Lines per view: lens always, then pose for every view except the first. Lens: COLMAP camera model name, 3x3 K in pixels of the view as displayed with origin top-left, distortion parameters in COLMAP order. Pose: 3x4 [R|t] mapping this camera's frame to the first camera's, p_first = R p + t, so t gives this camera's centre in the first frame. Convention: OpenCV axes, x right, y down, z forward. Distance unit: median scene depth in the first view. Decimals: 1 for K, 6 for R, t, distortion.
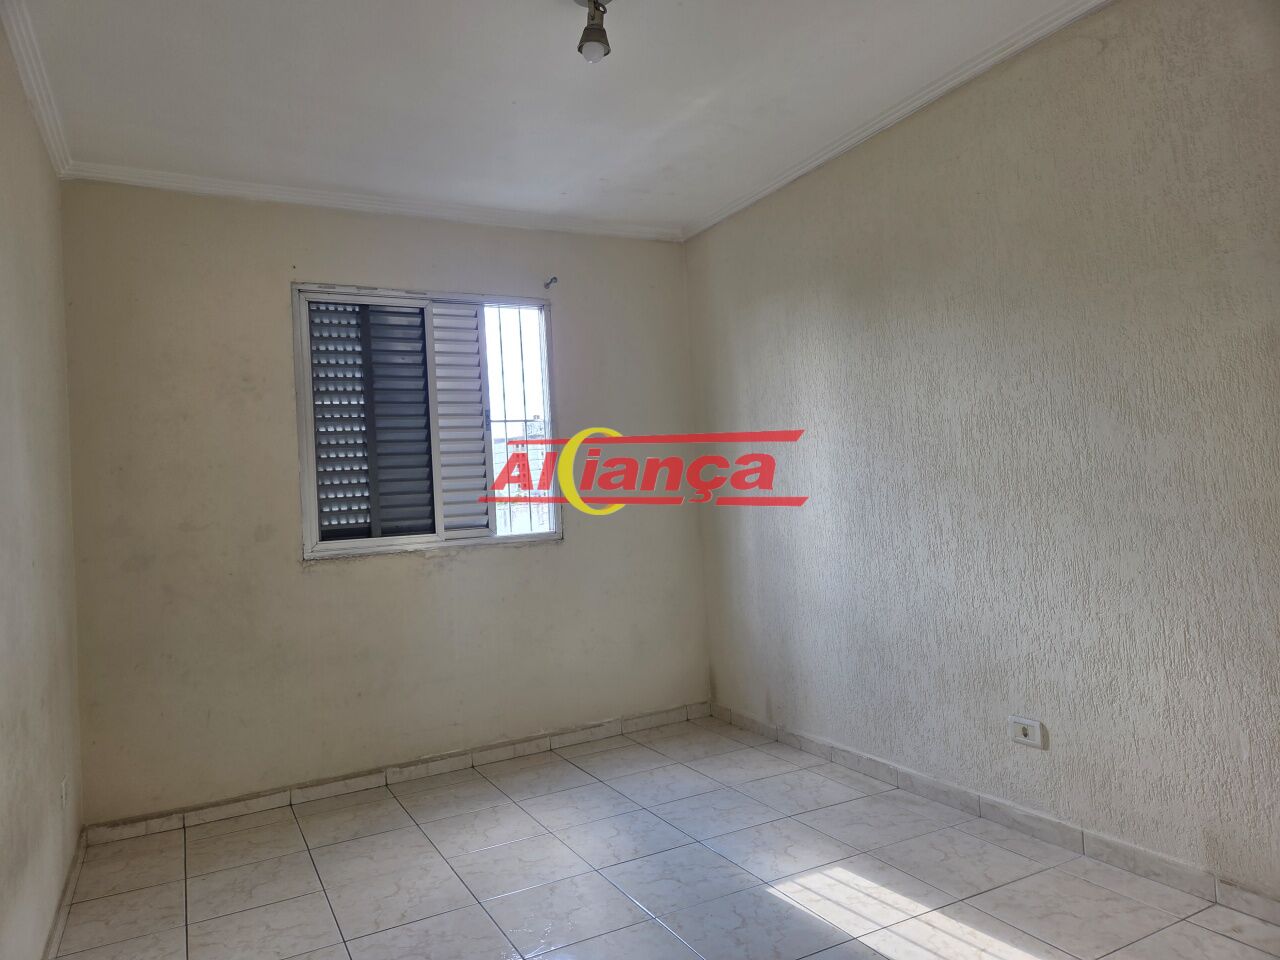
lens RADIAL K [[855.5, 0, 631.3], [0, 855.5, 478.3], [0, 0, 1]] dist [0.066521, -0.061391]
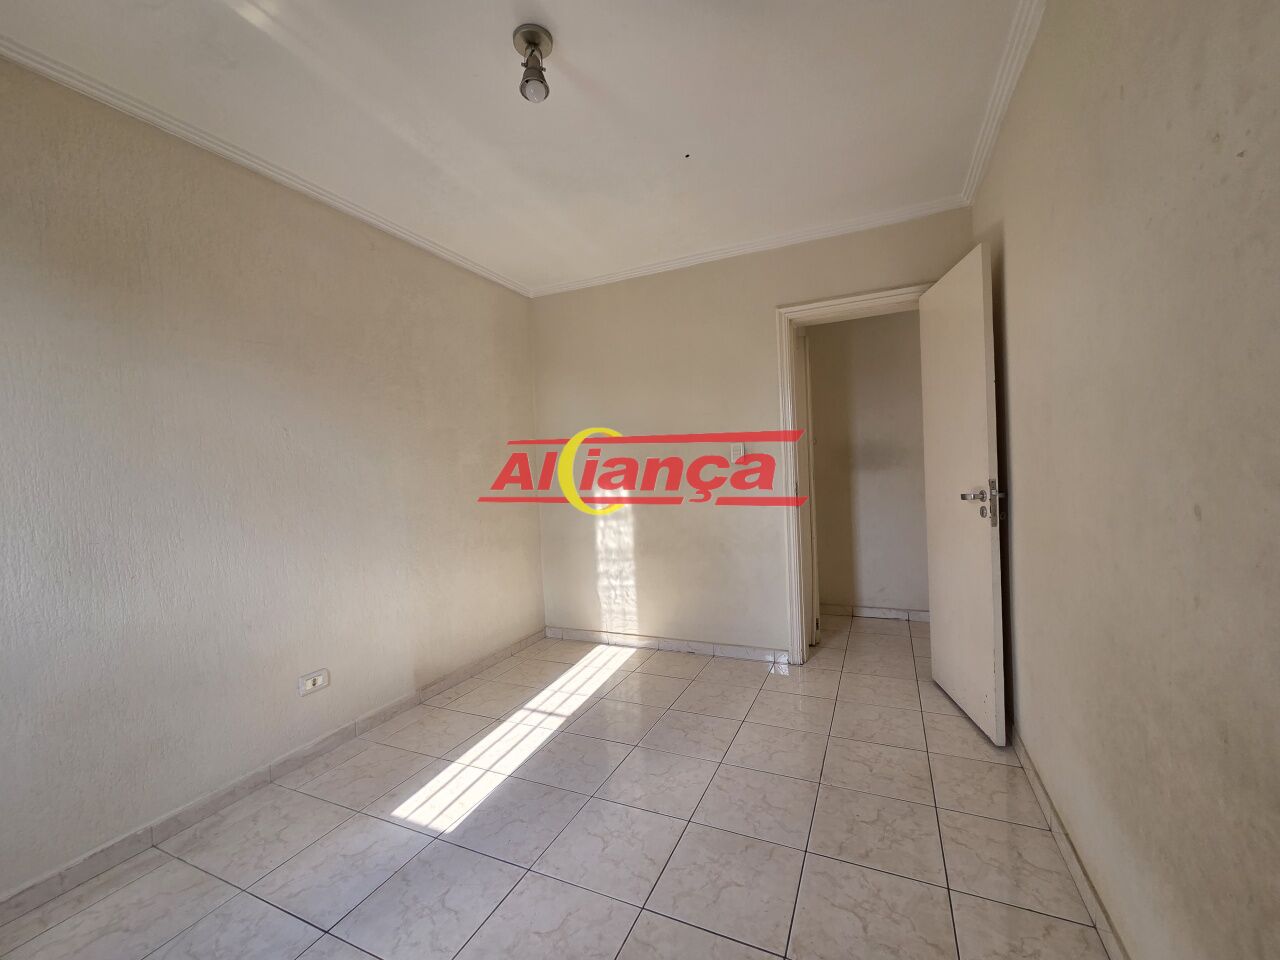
lens RADIAL K [[524.1, 0, 642.1], [0, 524.1, 484.3], [0, 0, 1]] dist [0.003578, -0.000872]
pose [[-0.614513, 0.067429, 0.786020, -0.425978], [0.064011, 0.997317, -0.035512, 0.035995], [-0.786306, 0.028491, -0.617181, 0.881592]]
